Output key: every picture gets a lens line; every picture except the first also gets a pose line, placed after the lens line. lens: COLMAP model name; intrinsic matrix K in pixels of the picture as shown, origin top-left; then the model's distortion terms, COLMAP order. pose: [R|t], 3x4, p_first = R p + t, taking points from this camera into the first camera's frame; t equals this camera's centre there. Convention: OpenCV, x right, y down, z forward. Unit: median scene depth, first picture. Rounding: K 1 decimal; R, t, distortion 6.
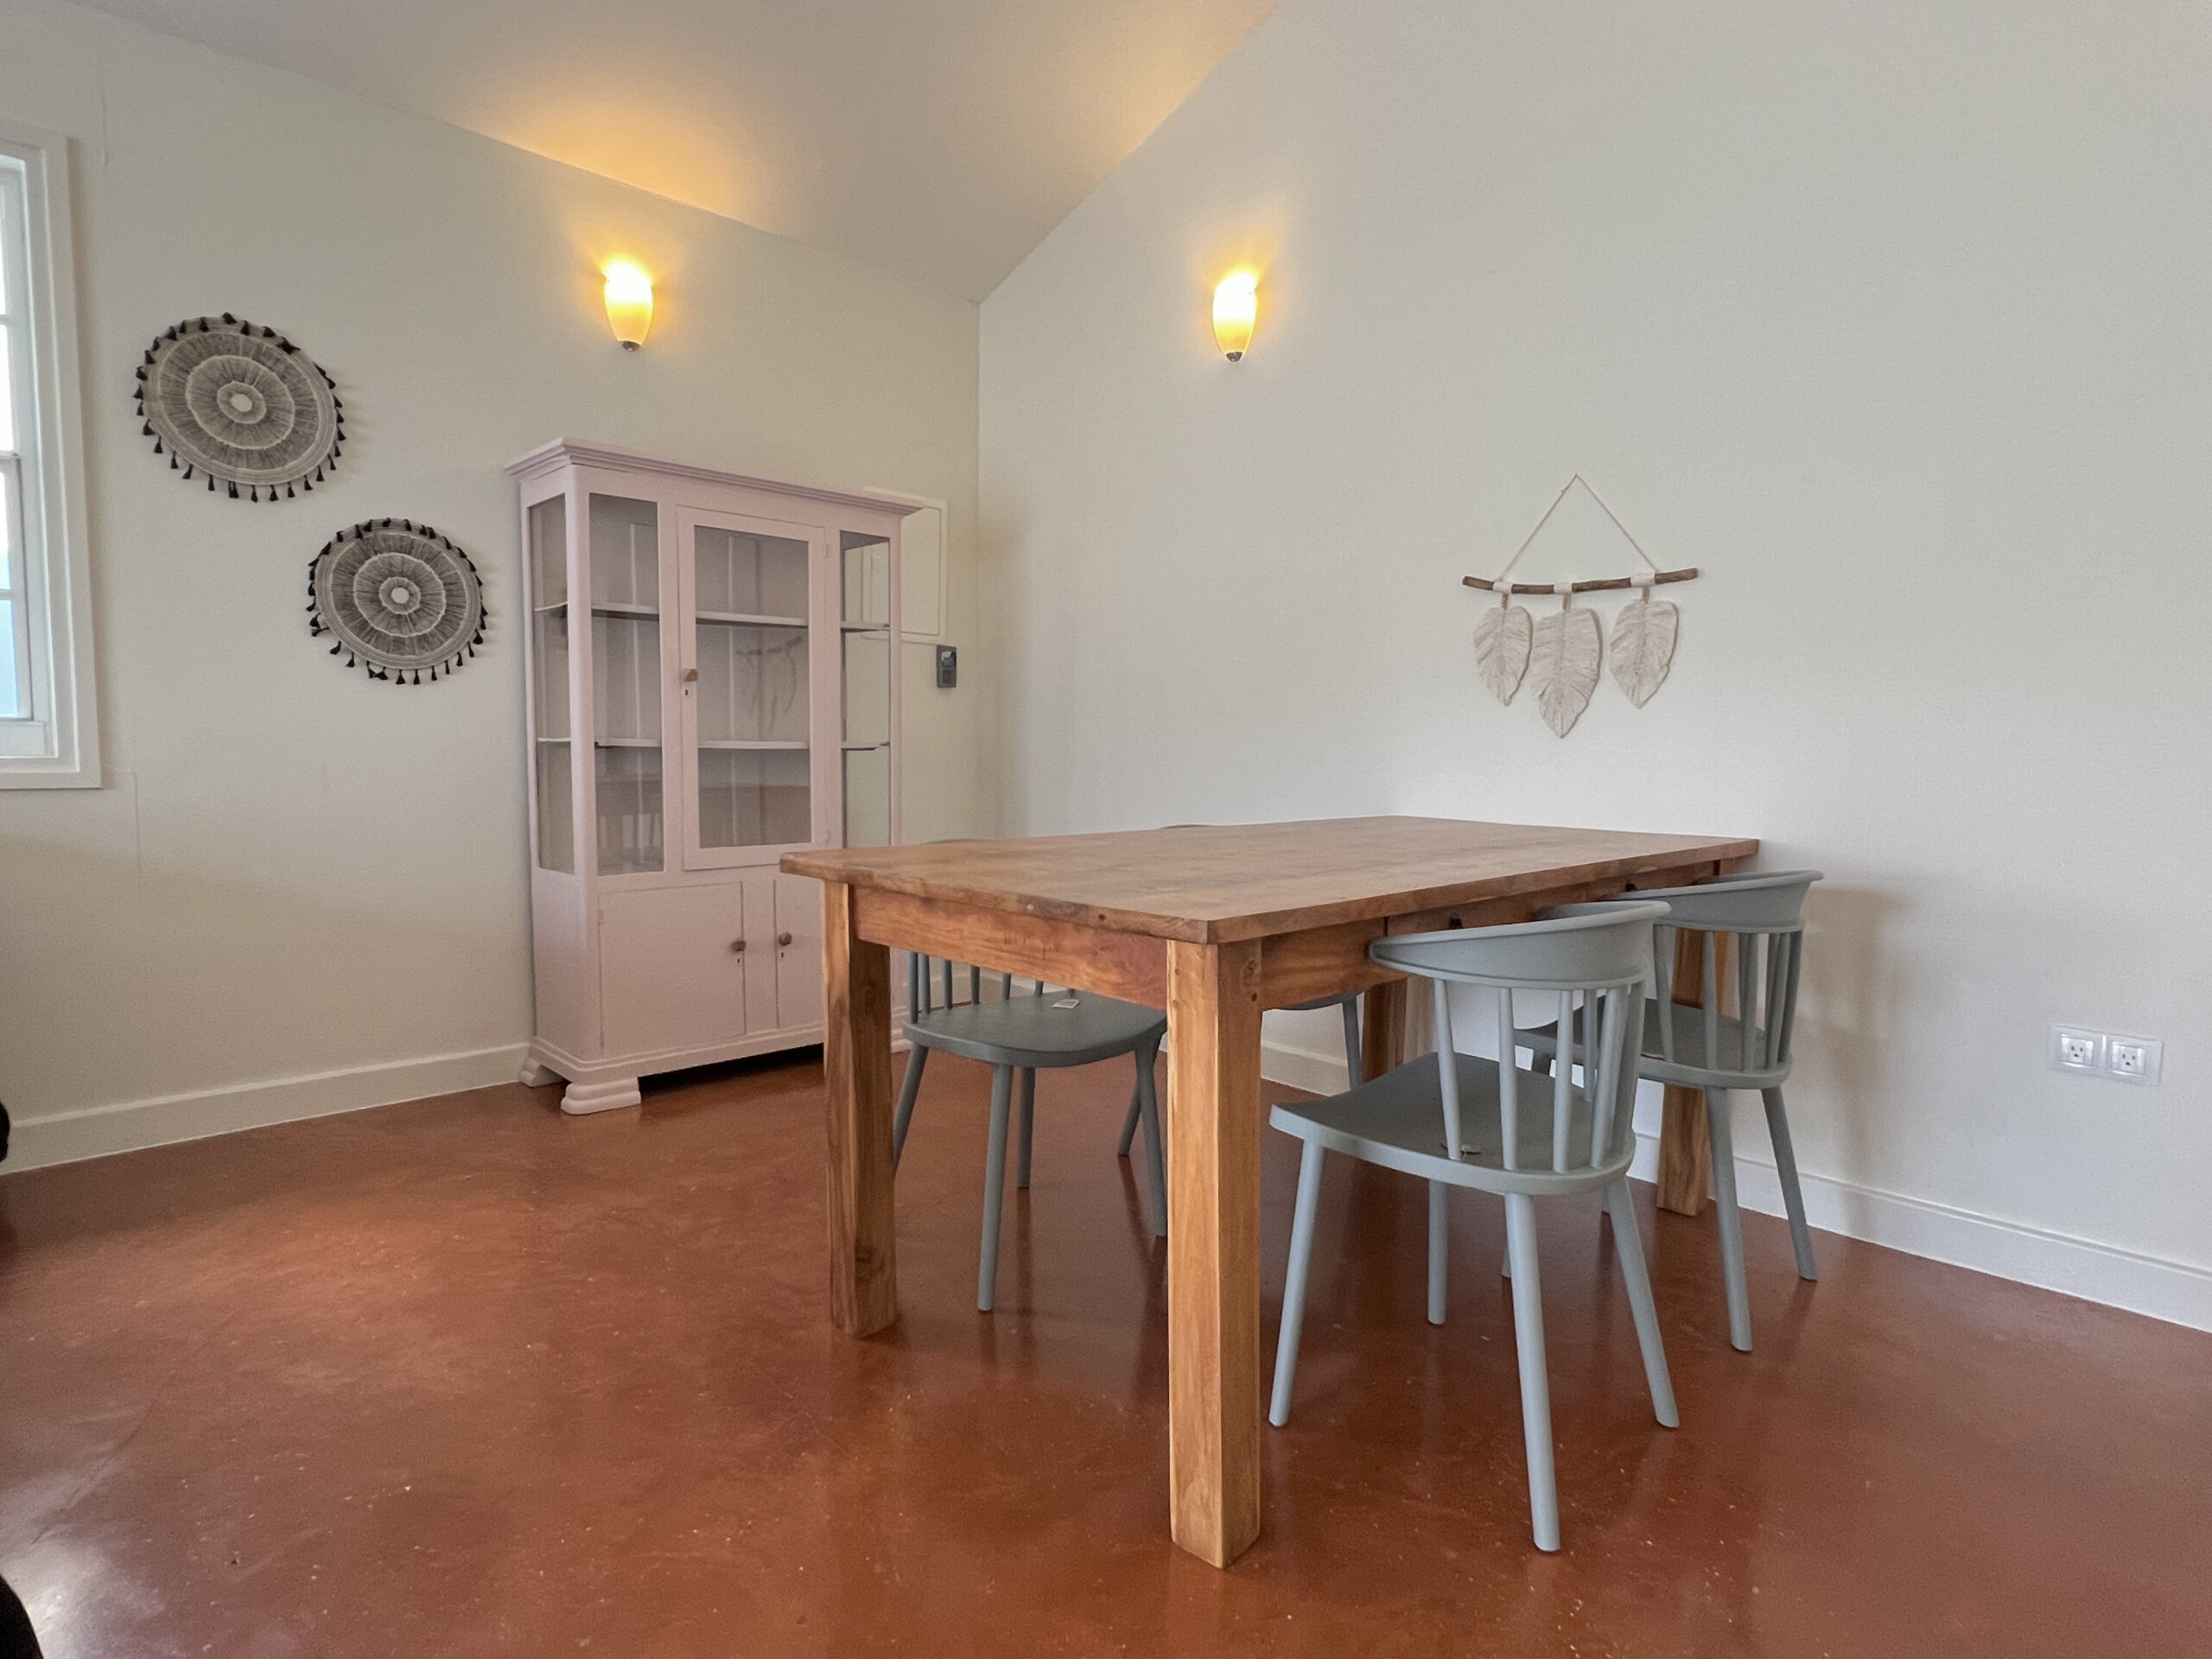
lens RADIAL K [[1169.6, 0, 1106.0], [0, 1169.6, 829.5], [0, 0, 1]] dist [0.000467, 0.000365]
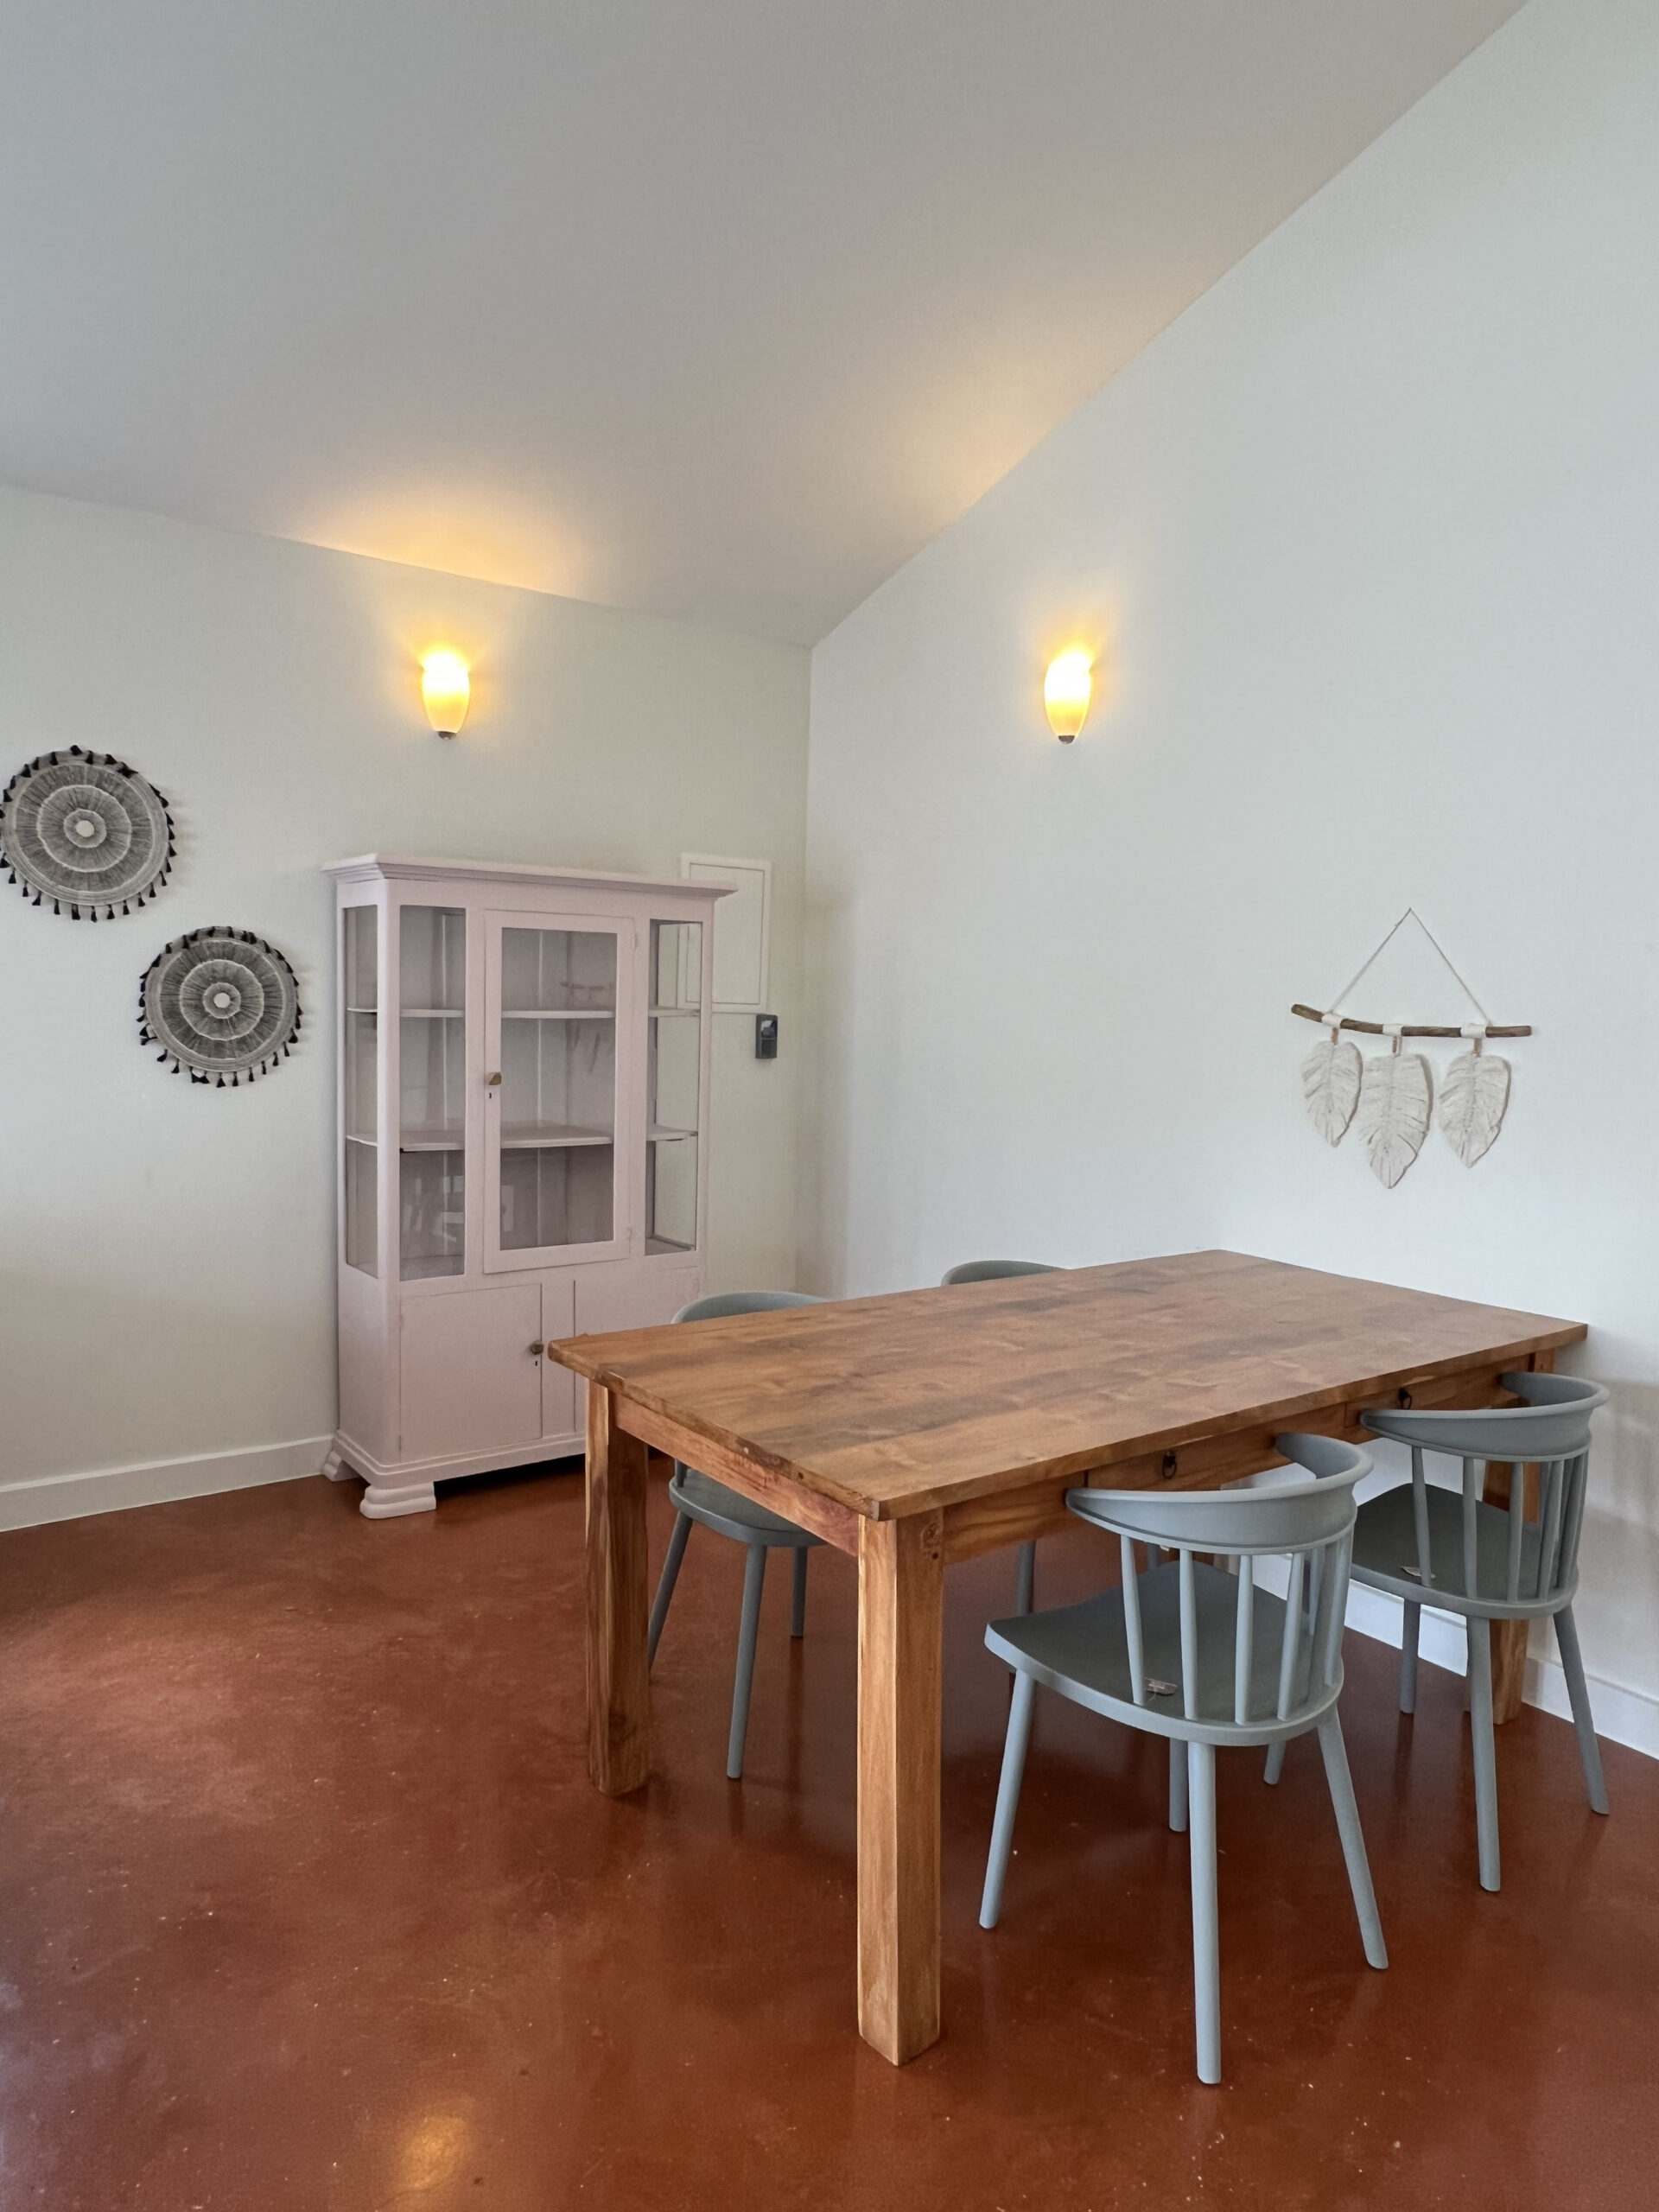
lens RADIAL K [[1397.1, 0, 829.5], [0, 1397.1, 1106.0], [0, 0, 1]] dist [0.003826, -0.001412]
pose [[0.991427, 0.025149, -0.128217, 0.087452], [-0.024895, 0.999684, 0.003583, -0.133648], [0.128267, -0.000360, 0.991740, -0.153129]]
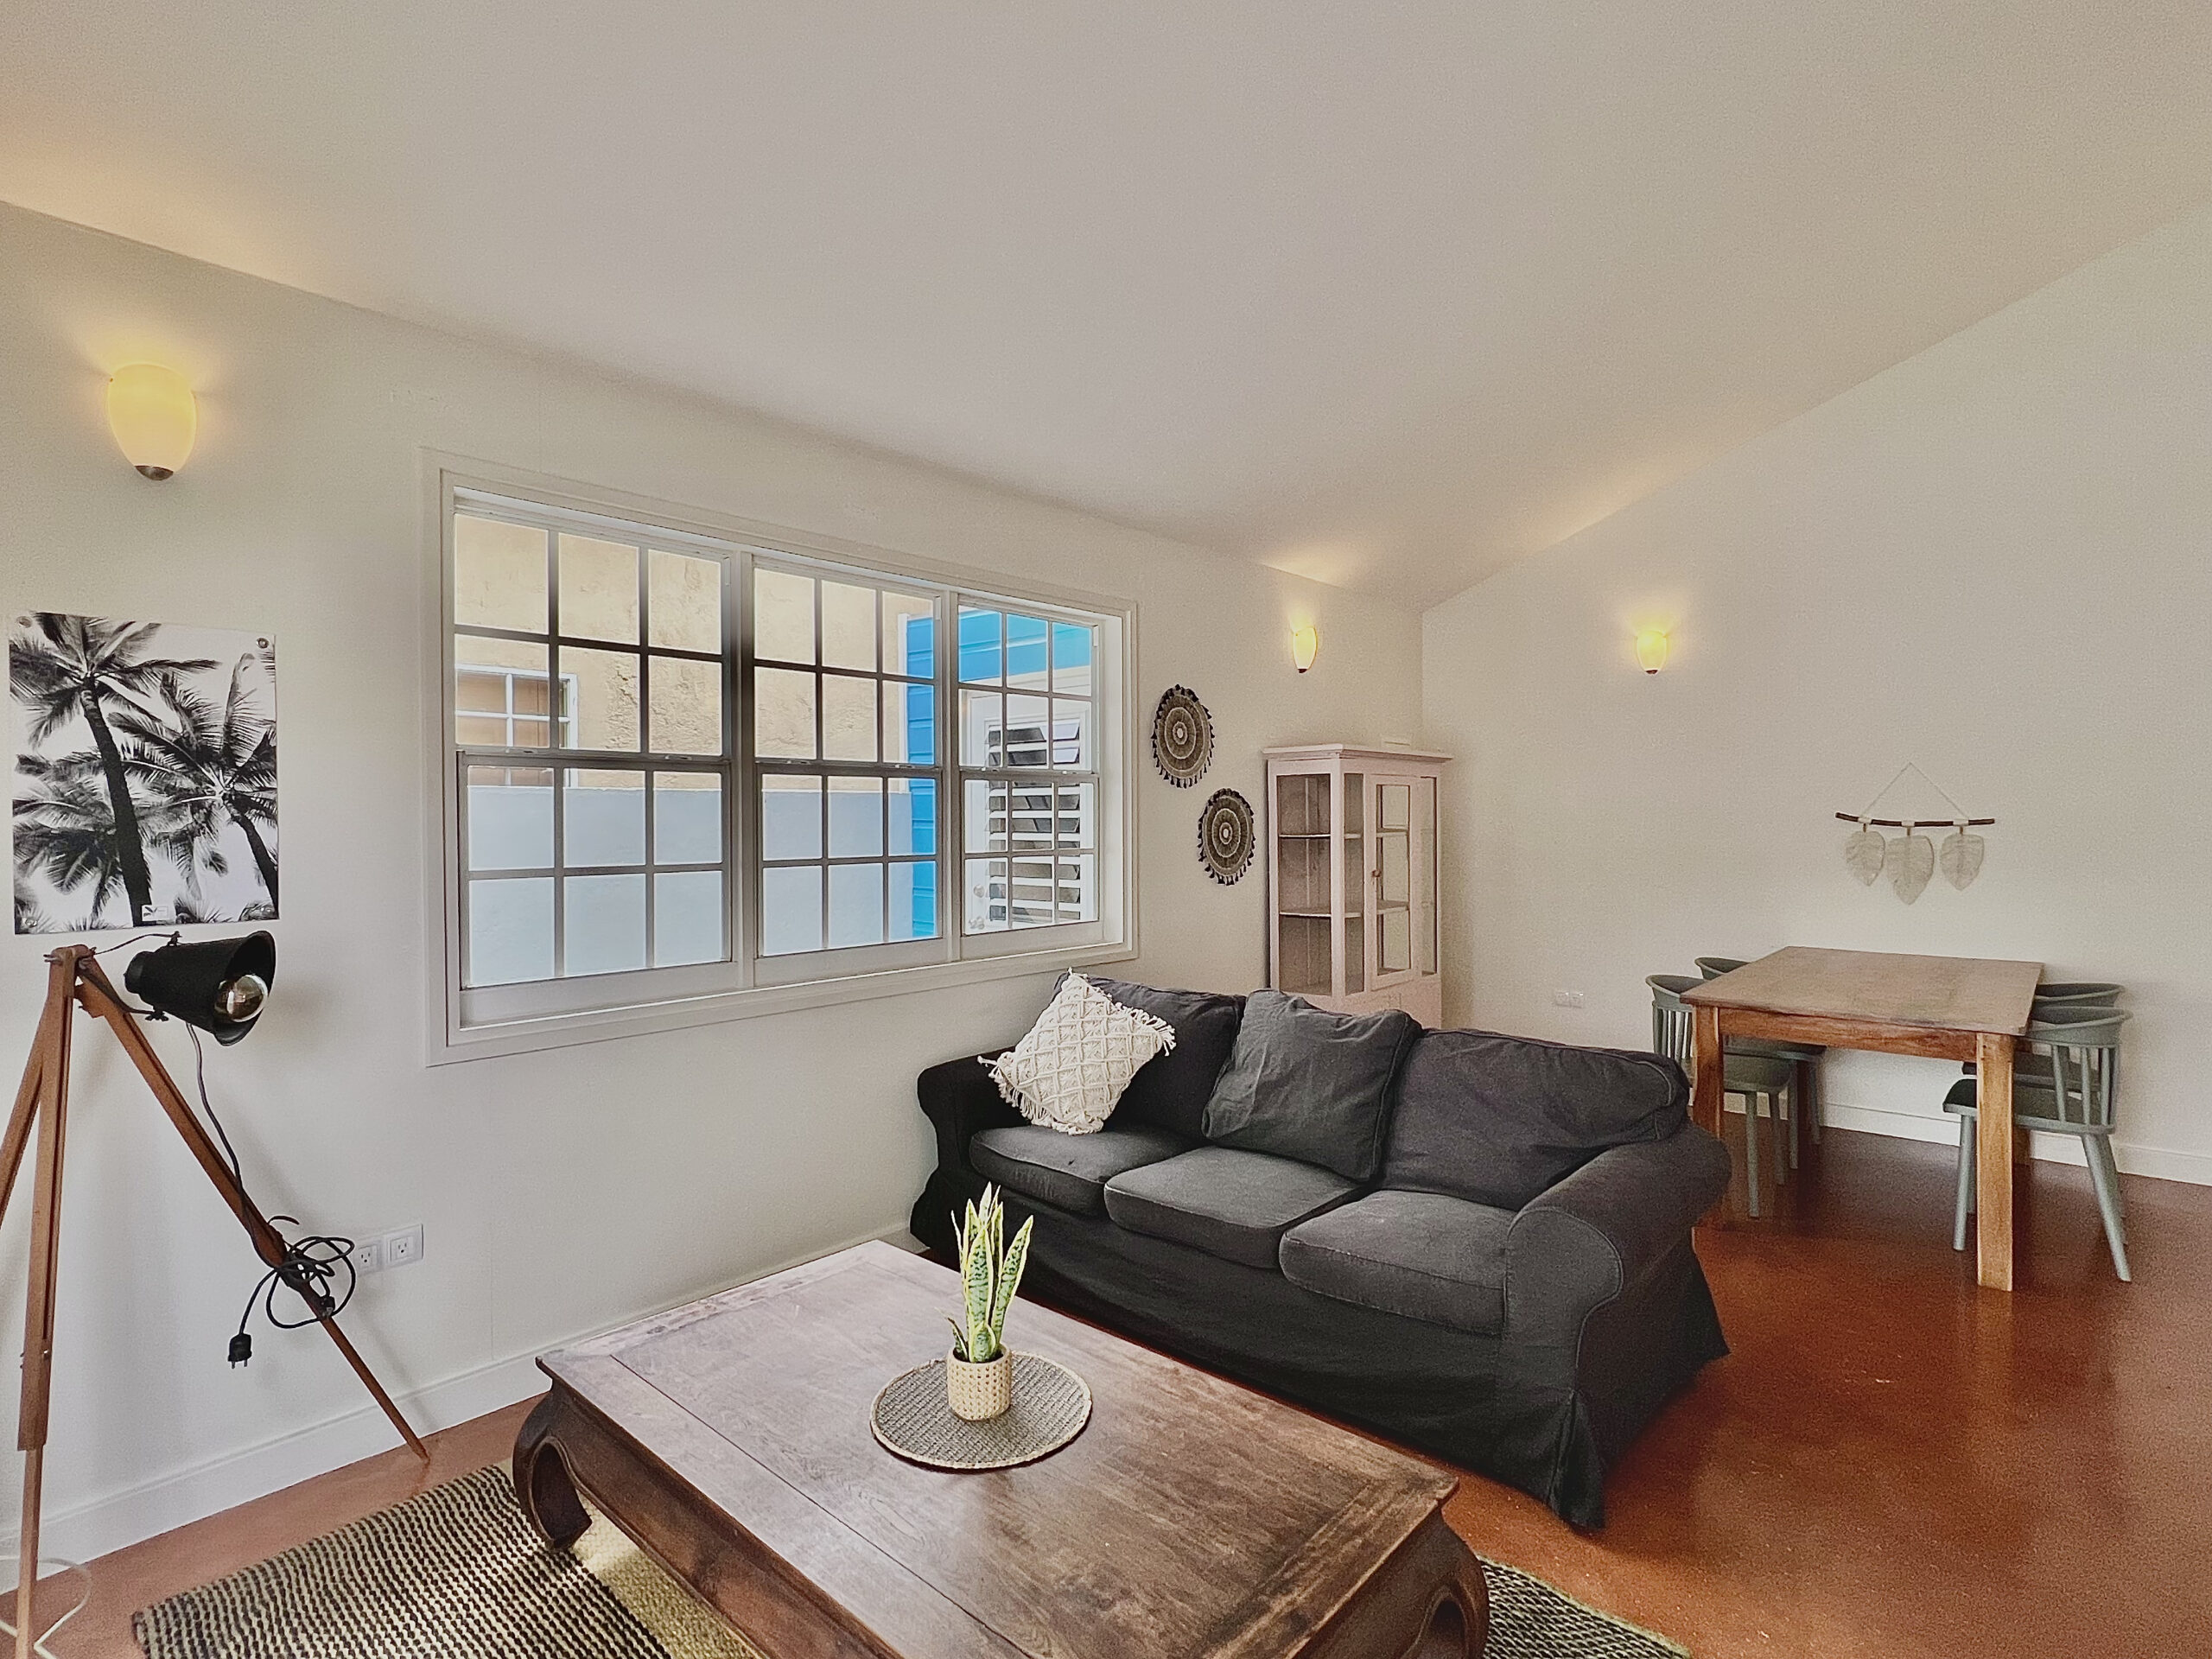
lens RADIAL K [[1086.5, 0, 1106.0], [0, 1086.5, 829.5], [0, 0, 1]] dist [-0.001198, -0.000118]
pose [[0.997308, -0.021597, 0.070070, -0.943851], [0.026025, 0.997680, -0.062915, -0.118380], [-0.068549, 0.064569, 0.995556, -0.585742]]
